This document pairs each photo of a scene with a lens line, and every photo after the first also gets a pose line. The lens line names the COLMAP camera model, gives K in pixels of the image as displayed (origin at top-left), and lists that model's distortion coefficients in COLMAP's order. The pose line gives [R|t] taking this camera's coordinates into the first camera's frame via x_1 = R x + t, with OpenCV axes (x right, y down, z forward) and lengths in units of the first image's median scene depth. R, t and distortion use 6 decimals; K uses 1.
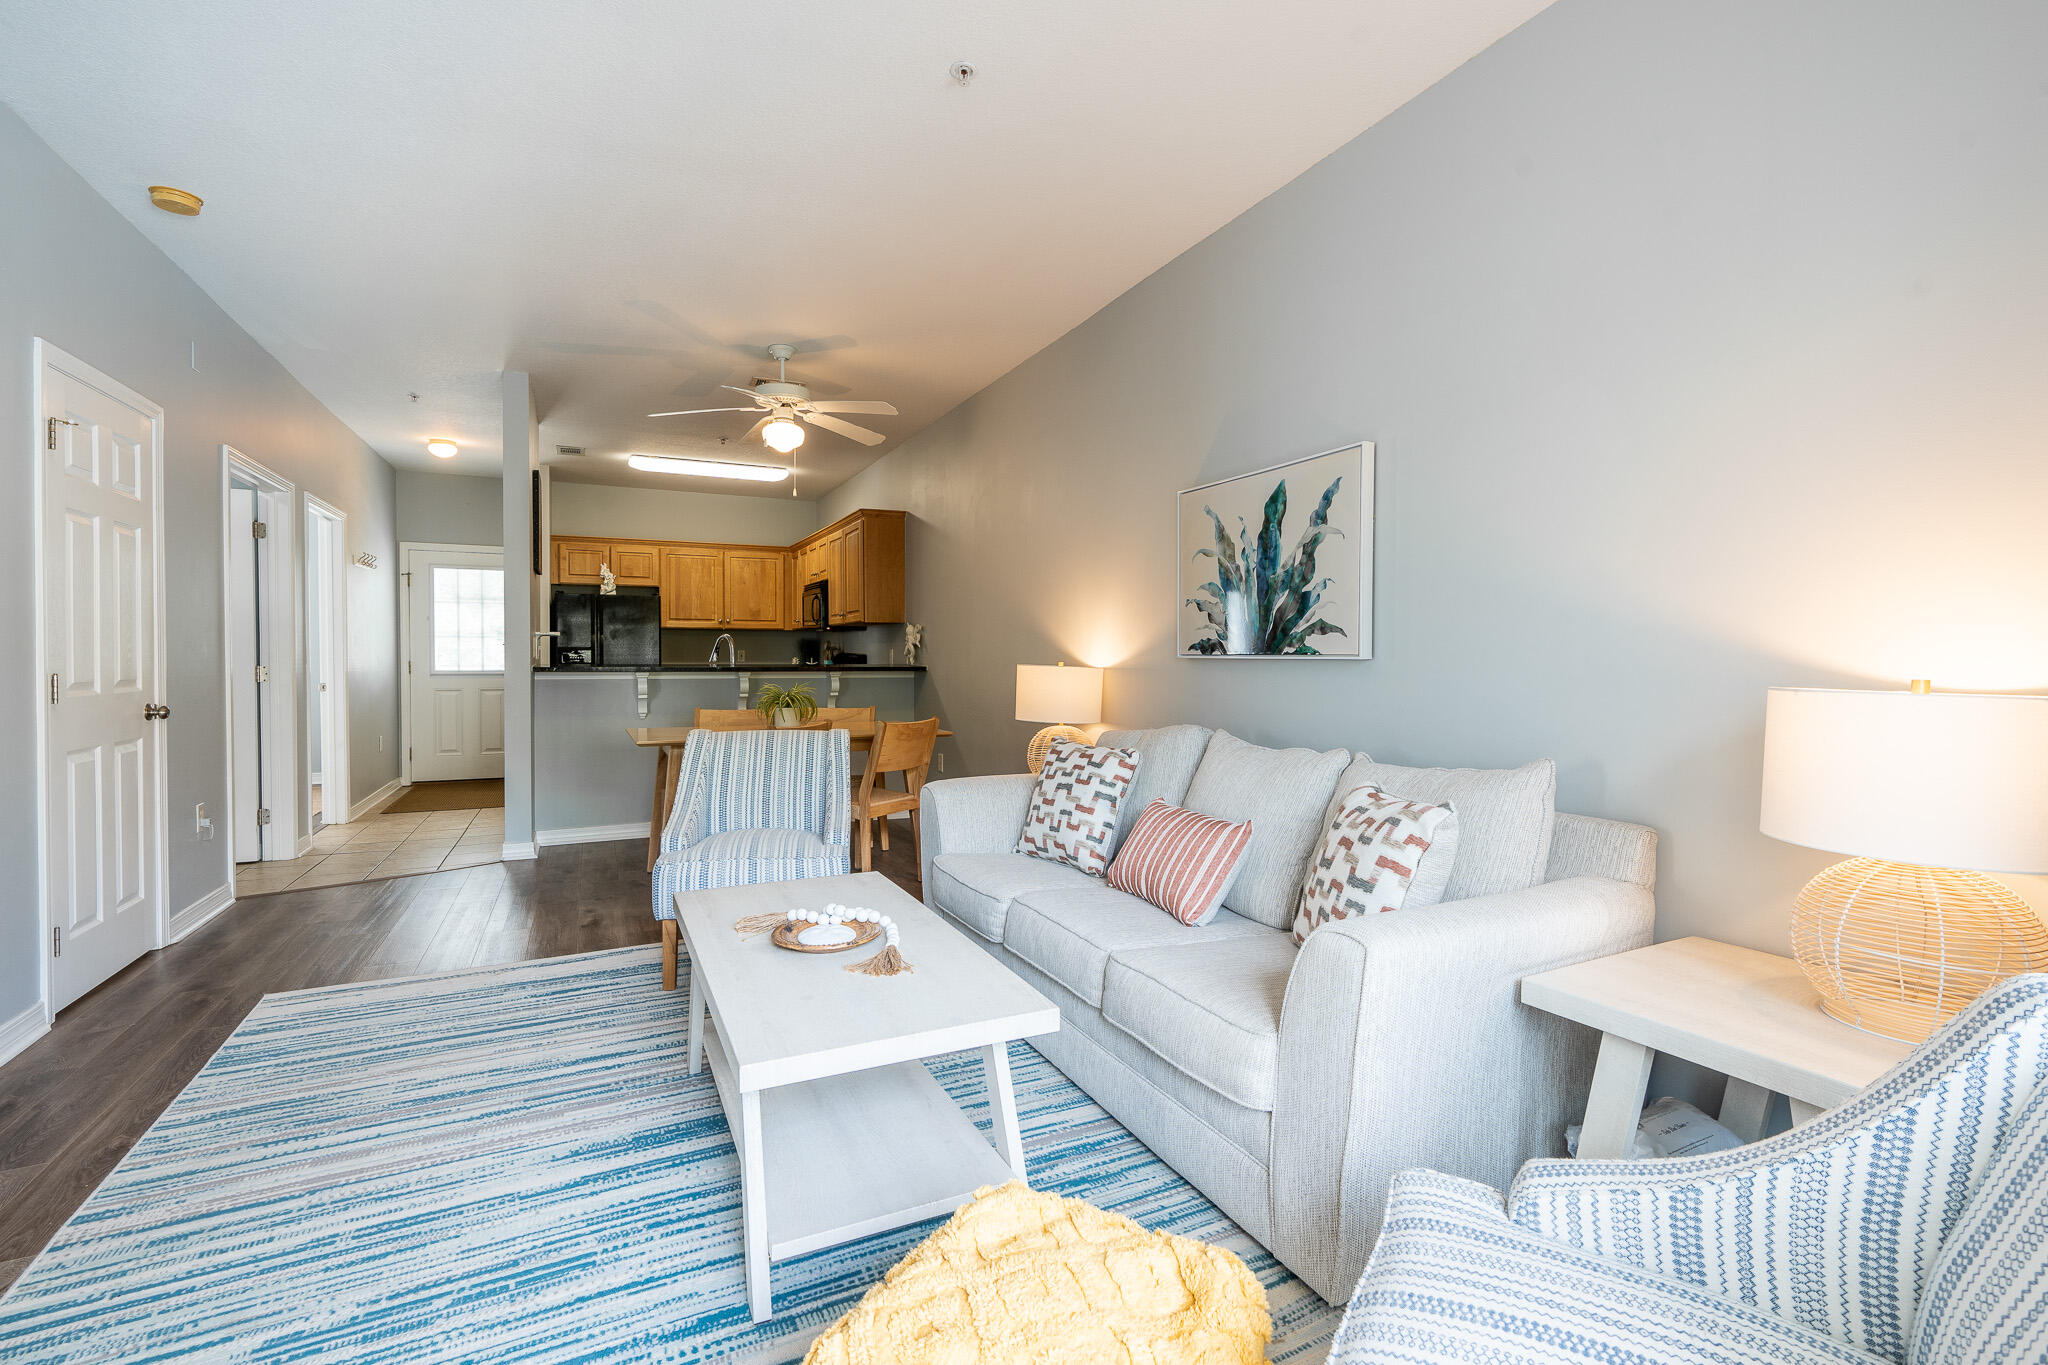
lens RADIAL K [[918.6, 0, 1025.9], [0, 918.6, 680.4], [0, 0, 1]] dist [-0.013207, 0.005103]
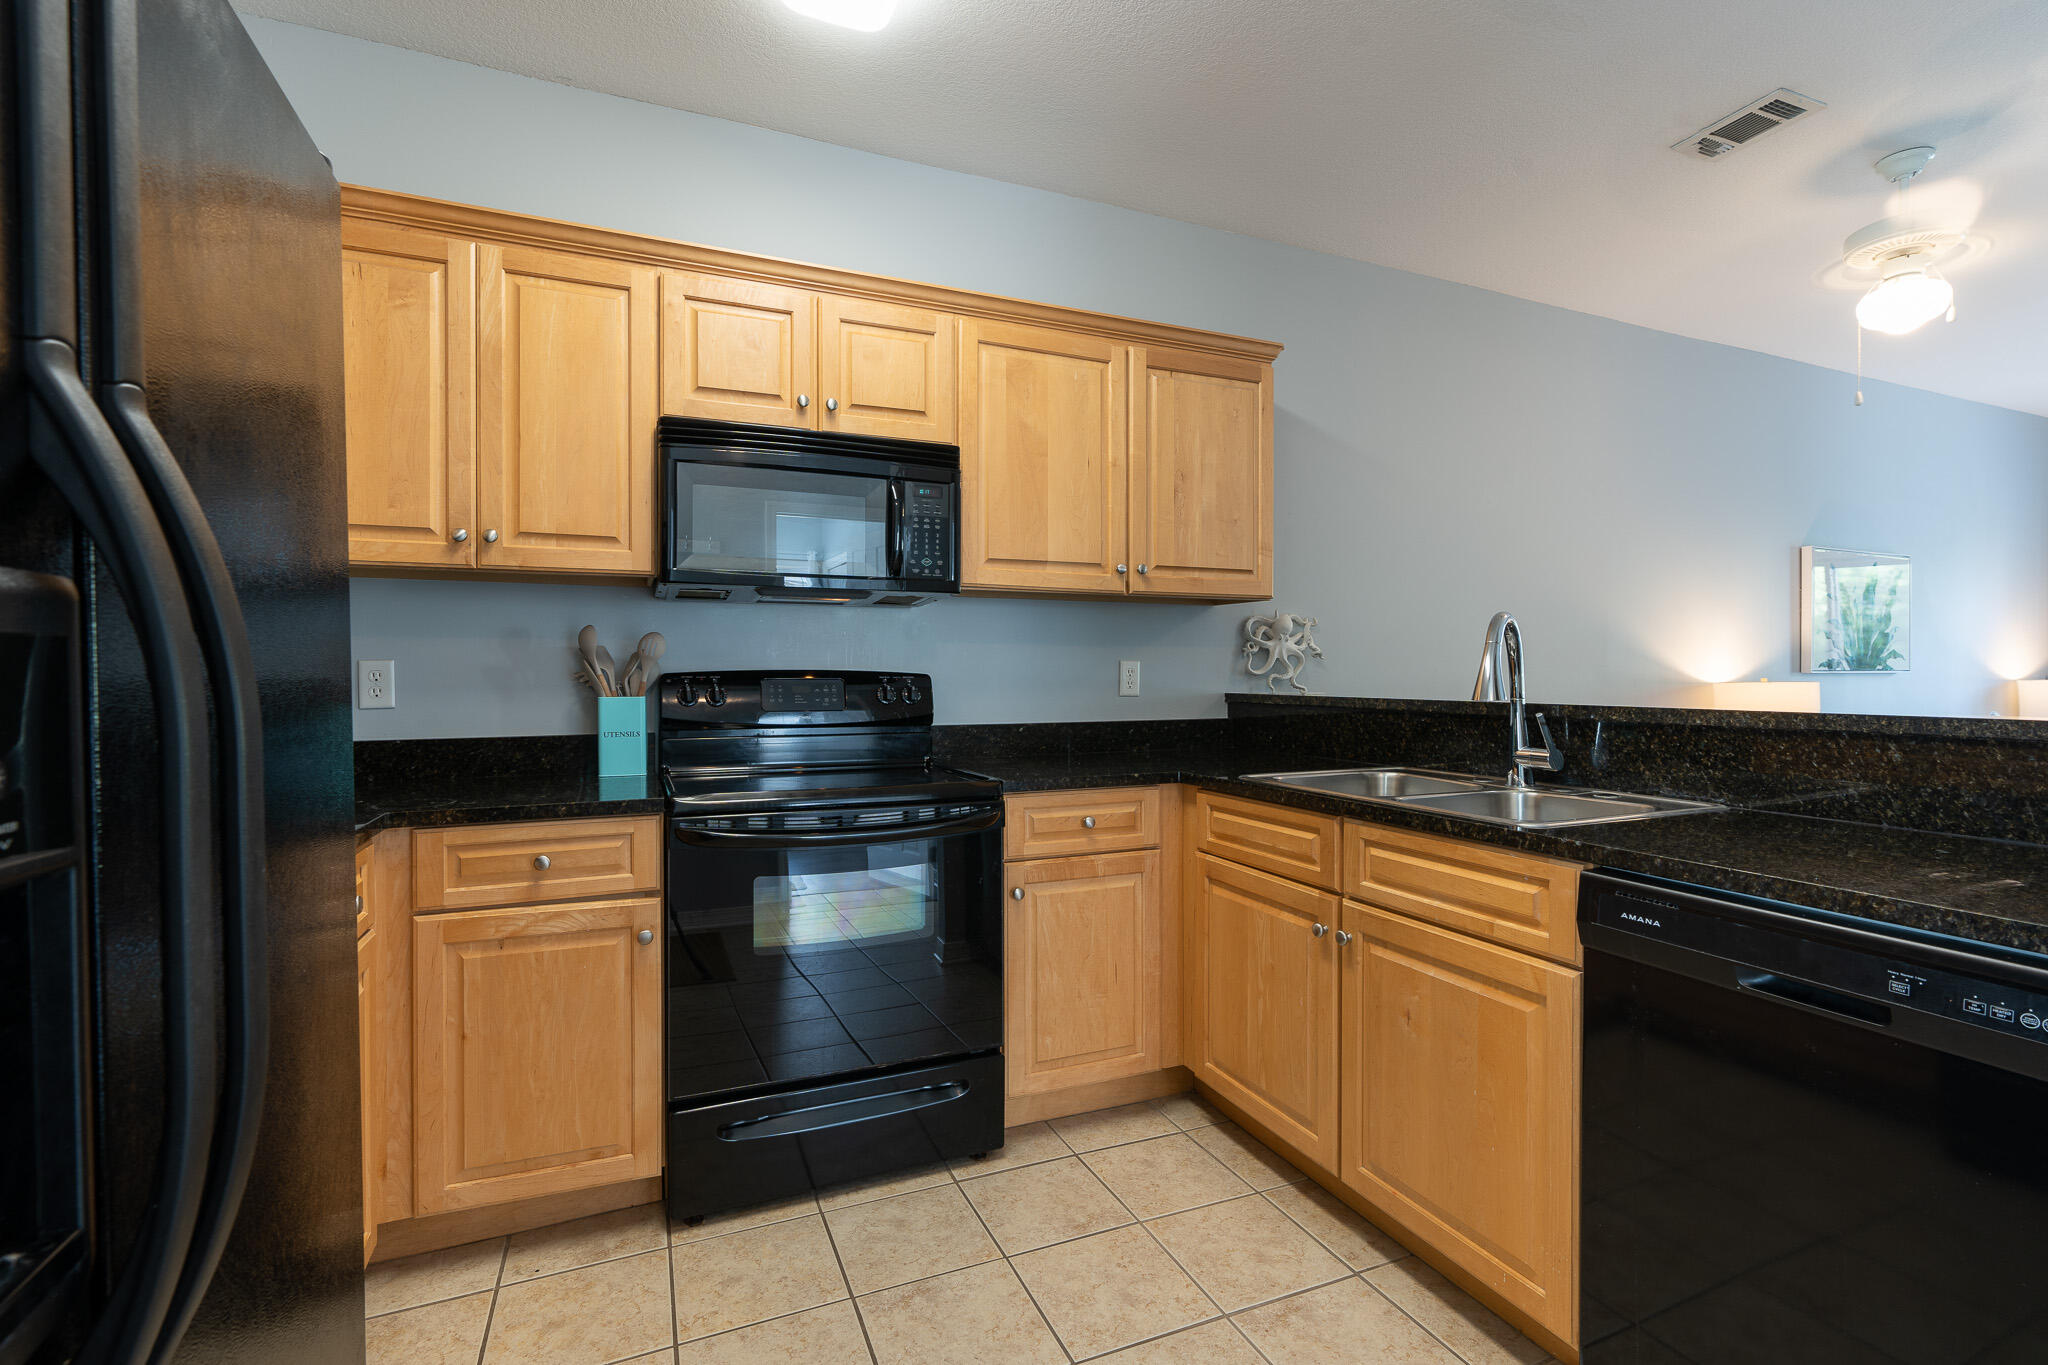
lens RADIAL K [[918.6, 0, 1028.1], [0, 918.6, 677.1], [0, 0, 1]] dist [-0.013207, 0.005103]
pose [[0.036531, -0.010195, 0.999281, -1.274076], [0.029620, 0.999520, 0.009115, -0.069164], [-0.998893, 0.029265, 0.036815, 2.254513]]
